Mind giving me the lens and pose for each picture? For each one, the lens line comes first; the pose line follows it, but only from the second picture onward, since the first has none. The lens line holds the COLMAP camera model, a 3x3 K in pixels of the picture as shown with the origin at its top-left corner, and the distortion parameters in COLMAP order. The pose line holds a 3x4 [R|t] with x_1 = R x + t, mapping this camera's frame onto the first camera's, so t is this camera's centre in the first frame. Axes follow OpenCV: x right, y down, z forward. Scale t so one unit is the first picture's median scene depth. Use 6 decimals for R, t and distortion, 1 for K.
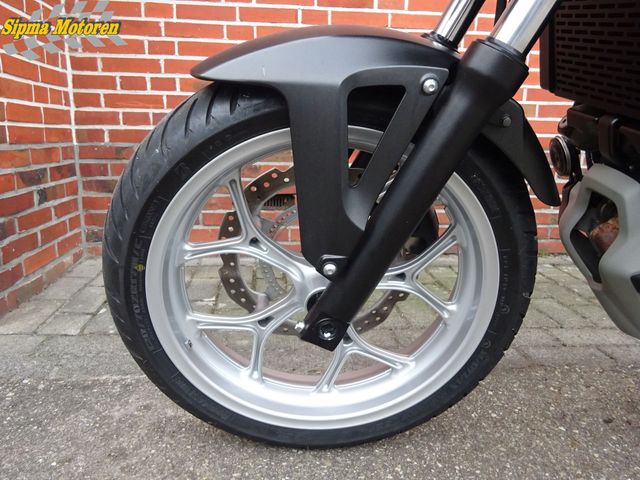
lens RADIAL K [[468.4, 0, 319.2], [0, 468.4, 239.6], [0, 0, 1]] dist [0.006586, -0.011044]
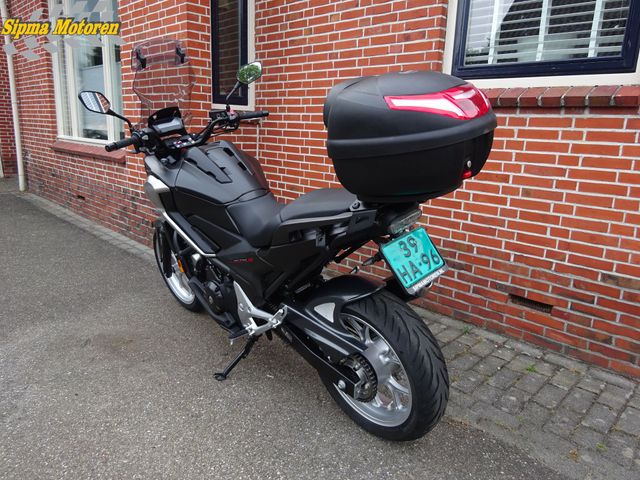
lens RADIAL K [[468.4, 0, 320.9], [0, 468.4, 241.6], [0, 0, 1]] dist [0.006586, -0.011044]
pose [[0.629444, 0.186255, -0.754394, 1.626993], [-0.189420, 0.978339, 0.083500, -0.296346], [0.753605, 0.090339, 0.651090, -0.351820]]
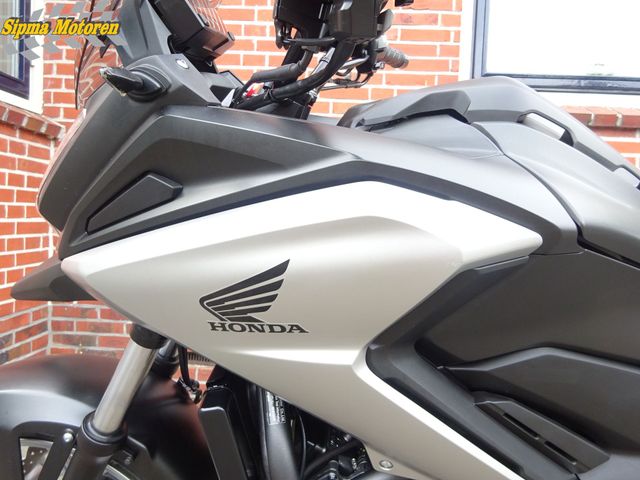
lens RADIAL K [[468.4, 0, 319.3], [0, 468.4, 238.9], [0, 0, 1]] dist [0.006586, -0.011044]
pose [[0.989571, 0.028647, -0.141168, 0.338806], [-0.052623, 0.984183, -0.169160, -0.206431], [0.134089, 0.174824, 0.975426, -0.117383]]
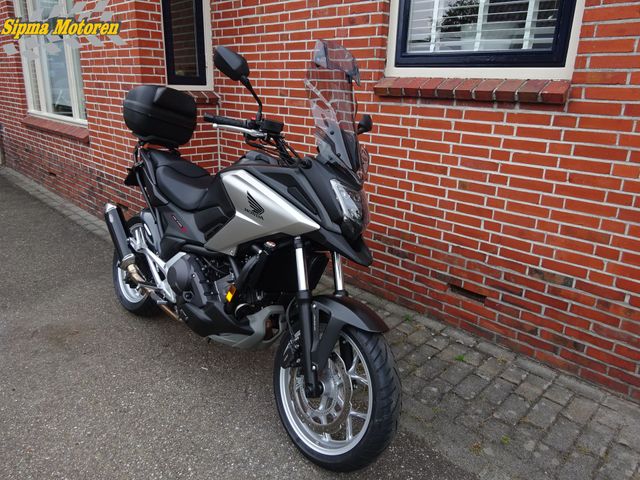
lens RADIAL K [[468.4, 0, 321.1], [0, 468.4, 241.3], [0, 0, 1]] dist [0.006586, -0.011044]
pose [[0.628002, 0.245102, -0.738605, 1.752767], [-0.183272, 0.968992, 0.165726, -0.442627], [0.756323, 0.031289, 0.653450, -0.214818]]
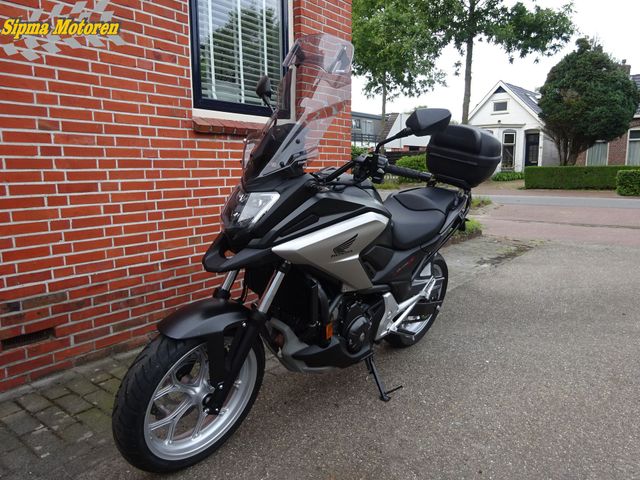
lens RADIAL K [[468.4, 0, 319.0], [0, 468.4, 239.4], [0, 0, 1]] dist [0.006586, -0.011044]
pose [[0.690190, -0.133119, 0.711279, -0.486727], [0.172761, 0.984823, 0.016675, -0.254759], [-0.702703, 0.111373, 0.702712, -0.519516]]
